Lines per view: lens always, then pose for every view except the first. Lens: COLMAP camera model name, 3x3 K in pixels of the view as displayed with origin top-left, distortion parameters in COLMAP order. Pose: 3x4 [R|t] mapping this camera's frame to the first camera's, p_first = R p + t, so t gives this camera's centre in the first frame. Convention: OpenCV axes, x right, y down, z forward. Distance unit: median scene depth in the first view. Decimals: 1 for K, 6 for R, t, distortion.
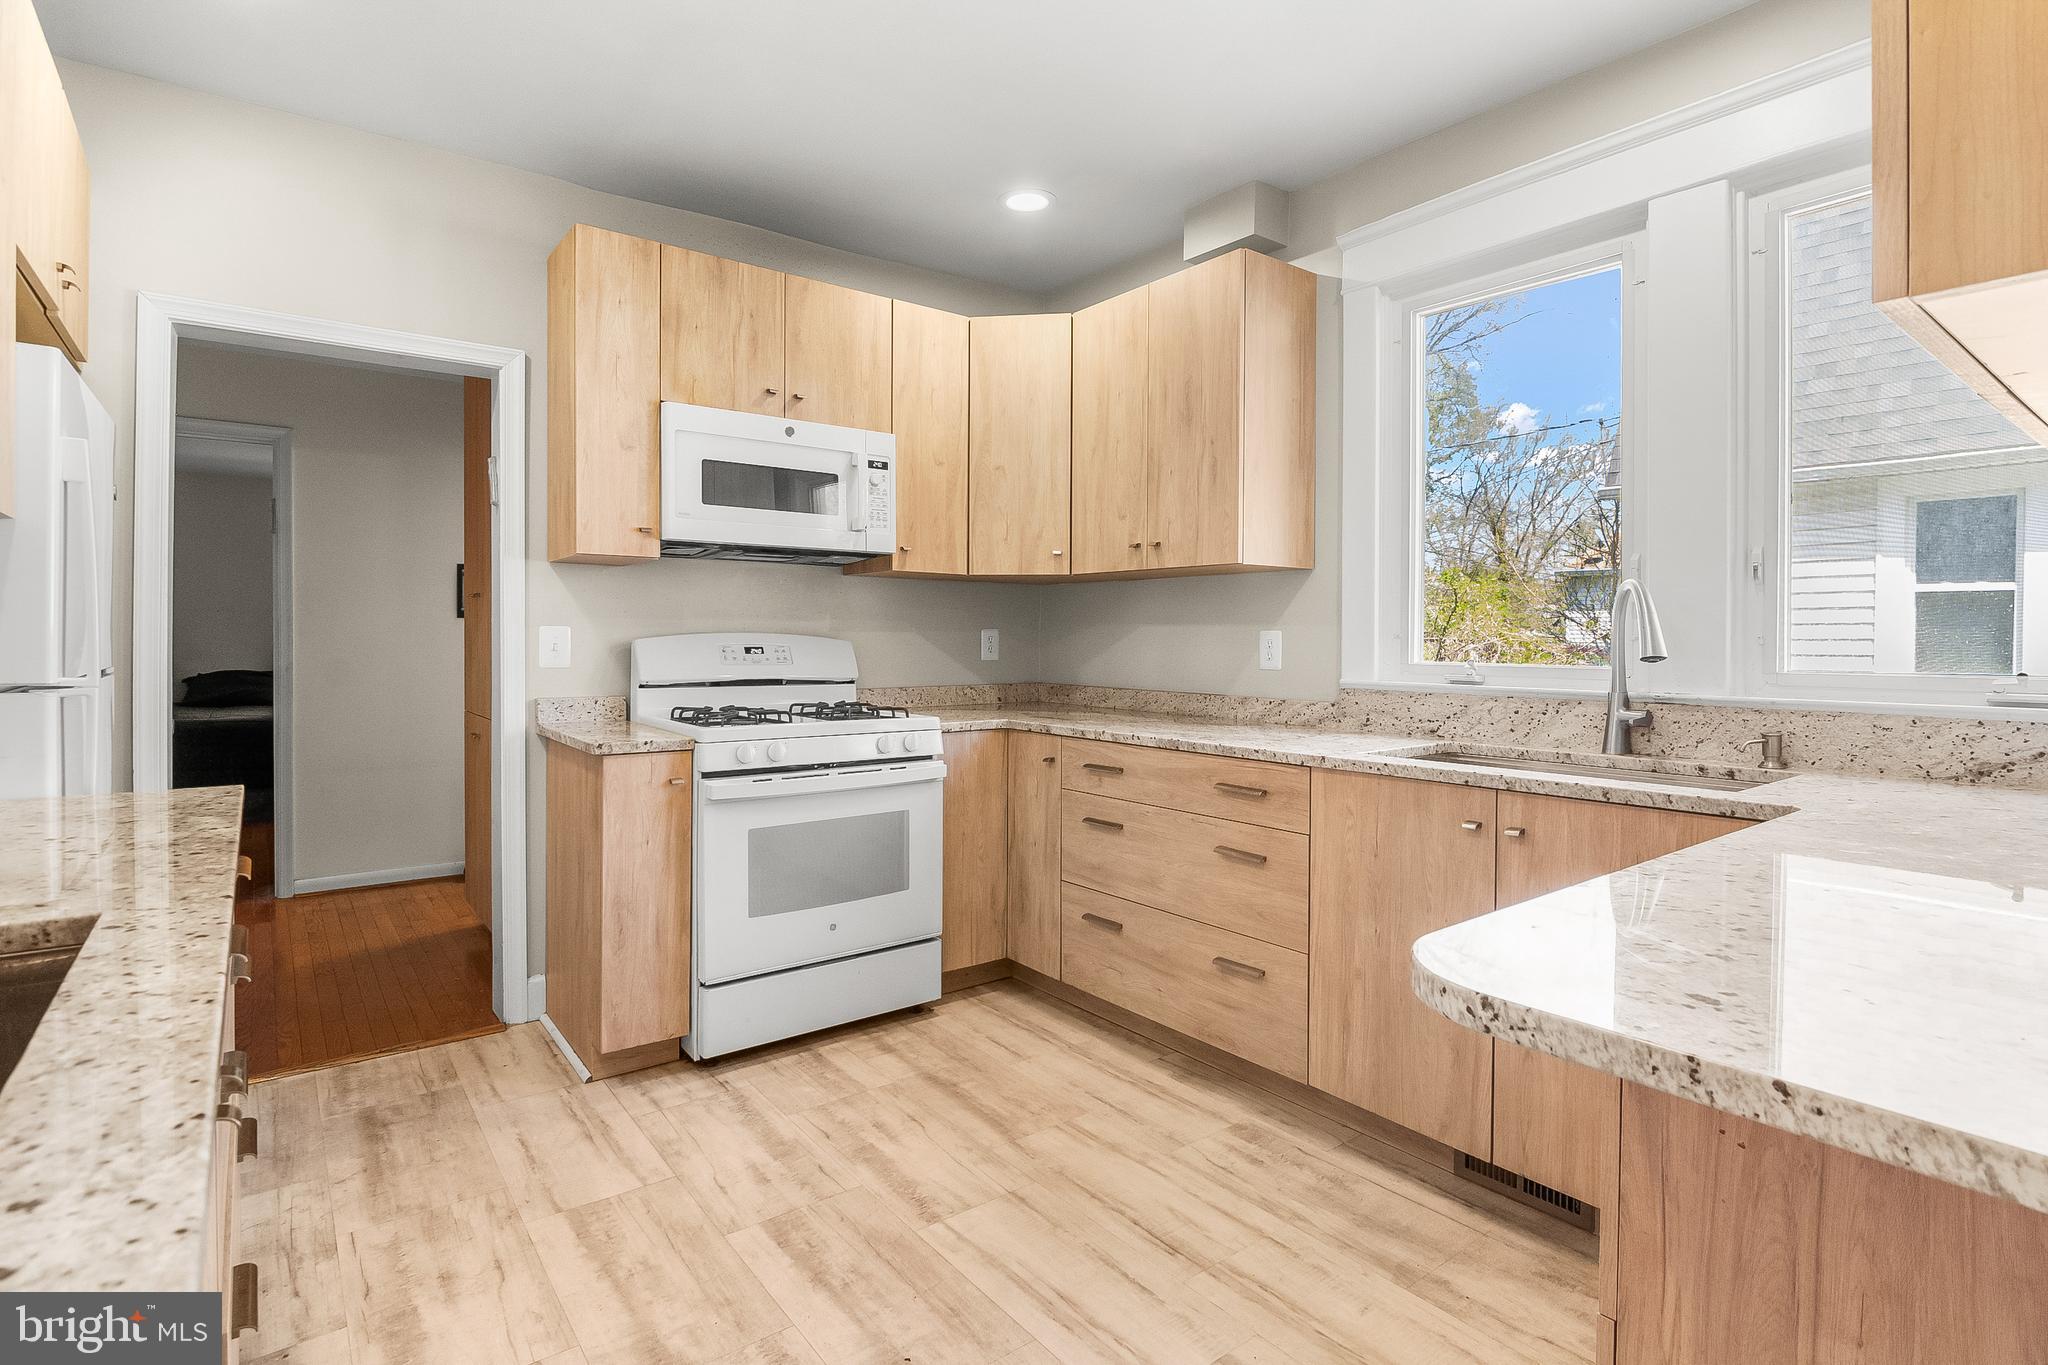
lens RADIAL K [[984.3, 0, 1023.3], [0, 984.3, 650.2], [0, 0, 1]] dist [0.001923, 0.000140]
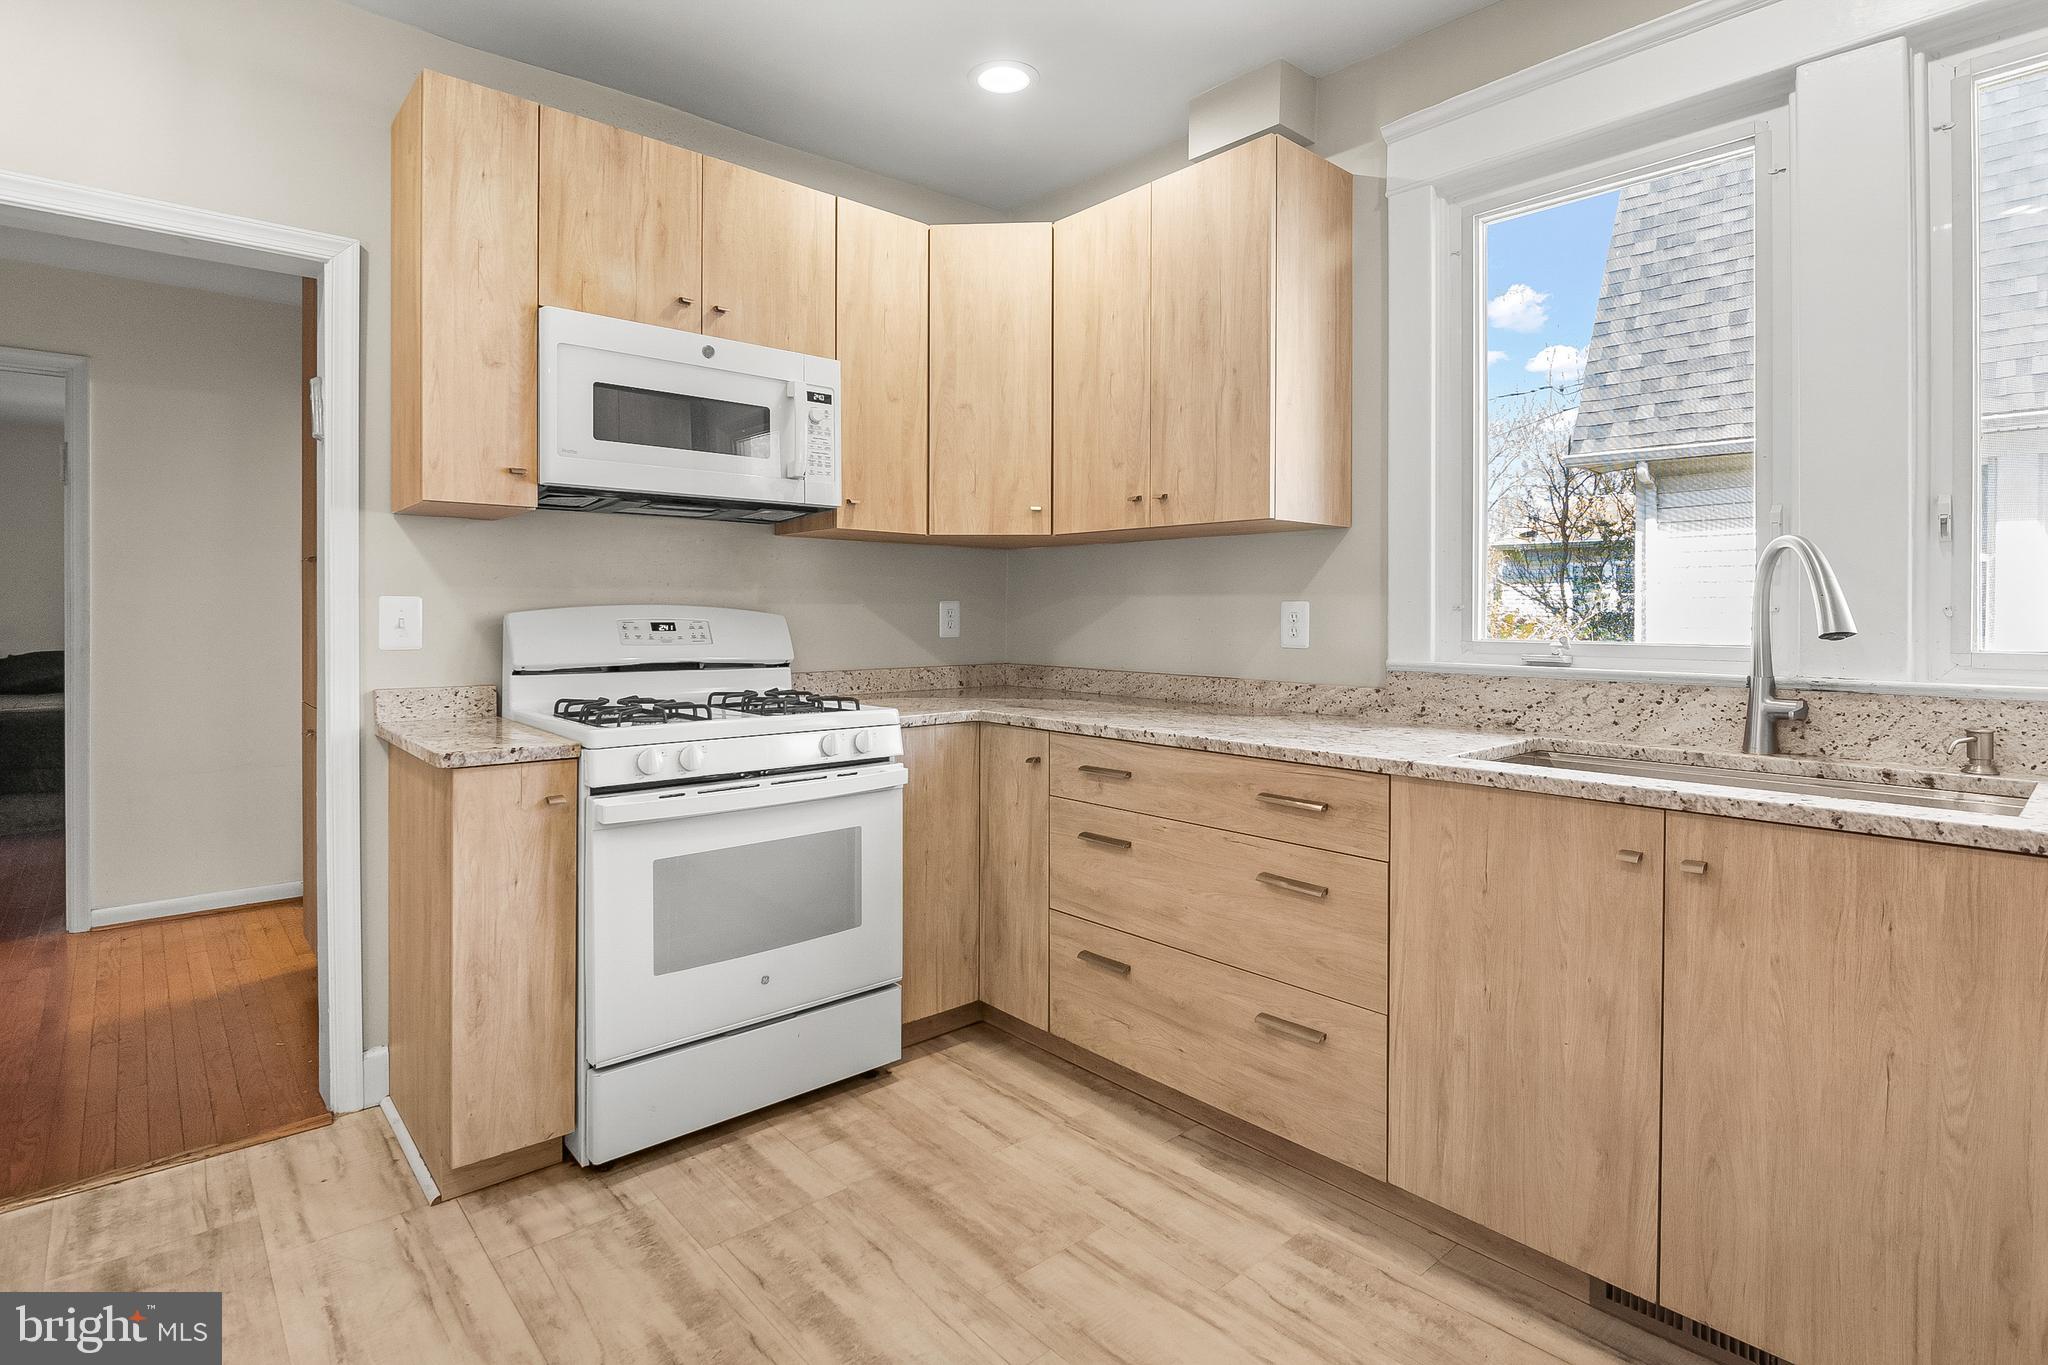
lens RADIAL K [[998.4, 0, 1026.5], [0, 998.4, 619.9], [0, 0, 1]] dist [-0.005082, -0.001309]
pose [[0.997261, -0.002138, 0.073930, -0.044190], [0.002465, 0.999988, -0.004327, -0.001295], [-0.073920, 0.004498, 0.997254, 0.193073]]
